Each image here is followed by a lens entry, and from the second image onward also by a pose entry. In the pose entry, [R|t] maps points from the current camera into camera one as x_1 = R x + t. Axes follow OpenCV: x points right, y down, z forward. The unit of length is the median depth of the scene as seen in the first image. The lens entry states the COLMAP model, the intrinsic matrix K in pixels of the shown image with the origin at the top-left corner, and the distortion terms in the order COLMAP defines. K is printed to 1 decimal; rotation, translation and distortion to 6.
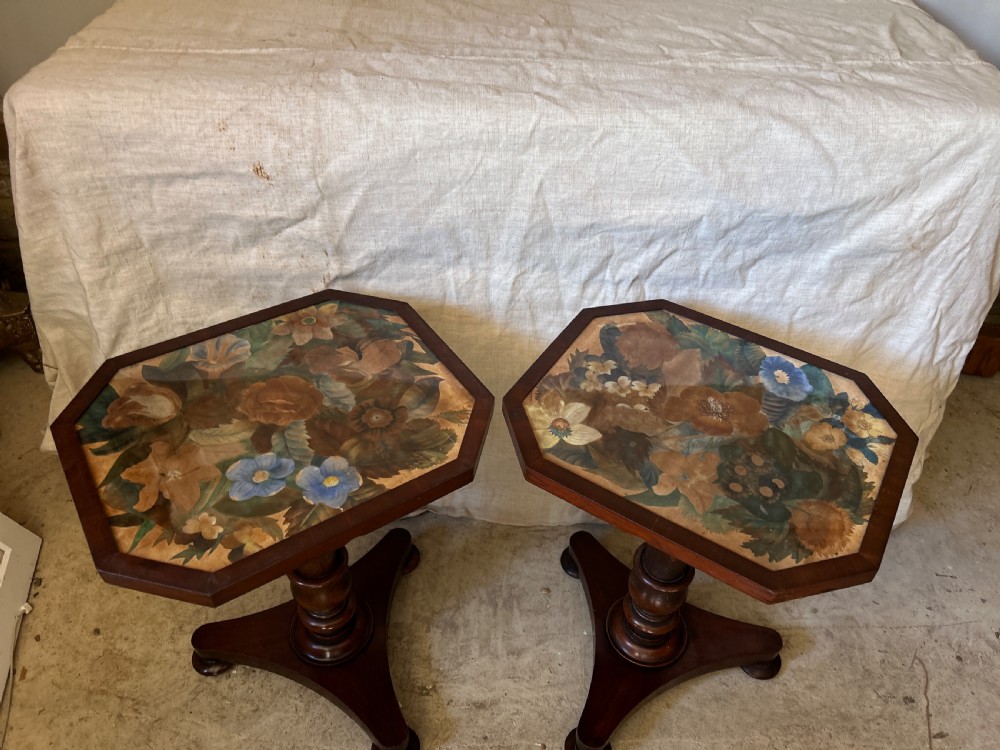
lens RADIAL K [[760.0, 0, 511.5], [0, 760.0, 377.2], [0, 0, 1]] dist [0.025478, -0.035922]
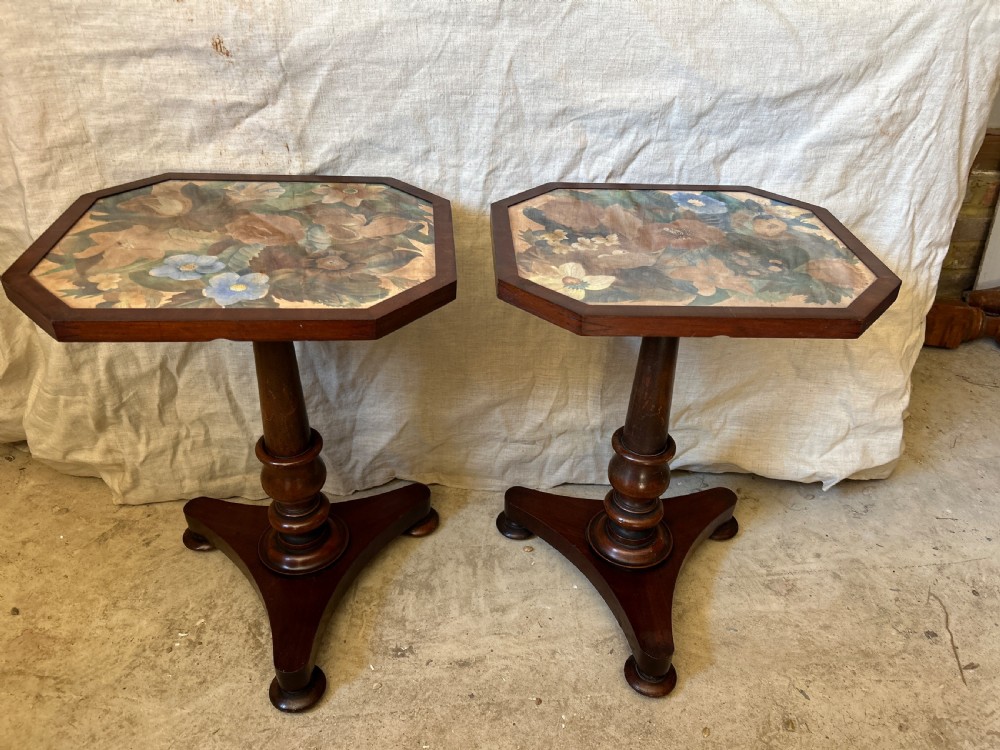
lens RADIAL K [[759.2, 0, 507.8], [0, 759.2, 374.0], [0, 0, 1]] dist [0.024641, -0.035109]
pose [[0.997300, -0.035528, 0.064275, -0.040234], [0.045295, 0.986475, -0.157530, 0.278611], [-0.057809, 0.160016, 0.985420, 0.091071]]
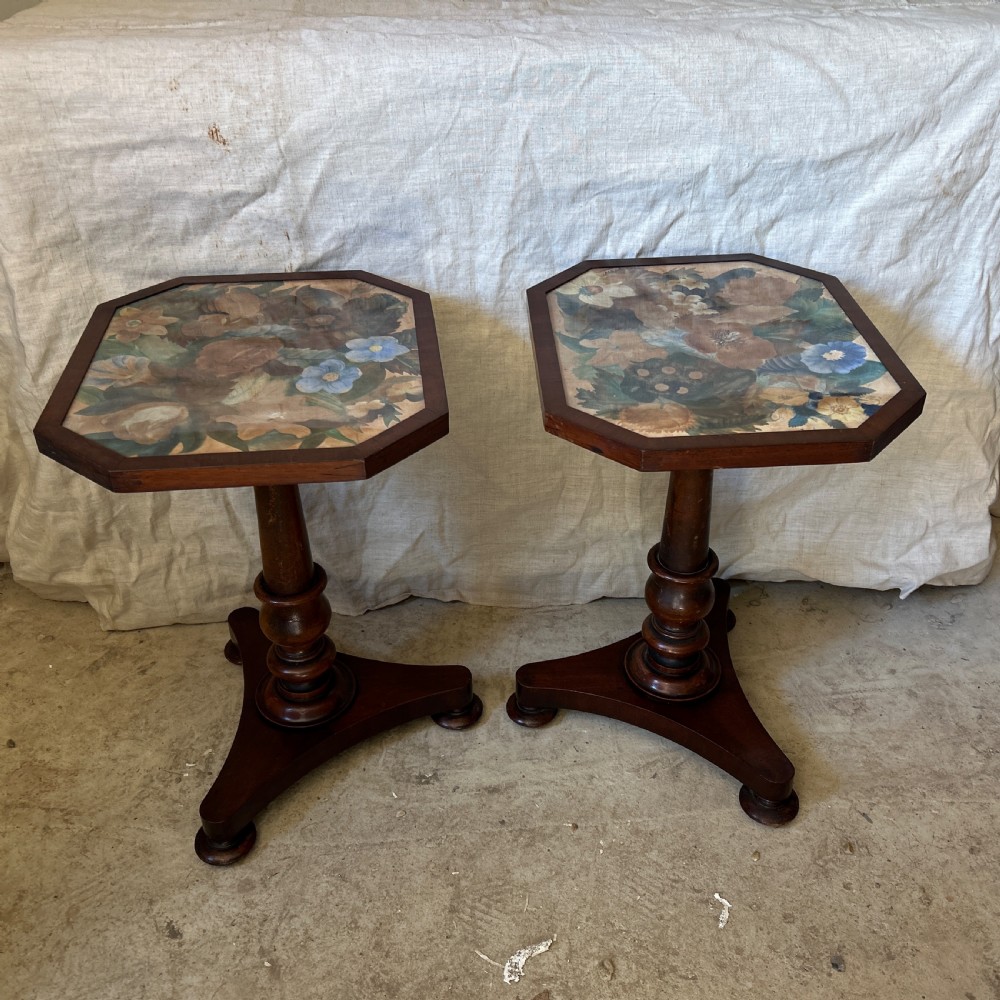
lens RADIAL K [[1014.0, 0, 505.3], [0, 1014.0, 502.0], [0, 0, 1]] dist [0.020981, -0.033550]
pose [[0.997756, -0.062860, 0.023039, -0.038944], [0.065348, 0.989227, -0.130997, 0.310635], [-0.014556, 0.132208, 0.991115, -0.127599]]
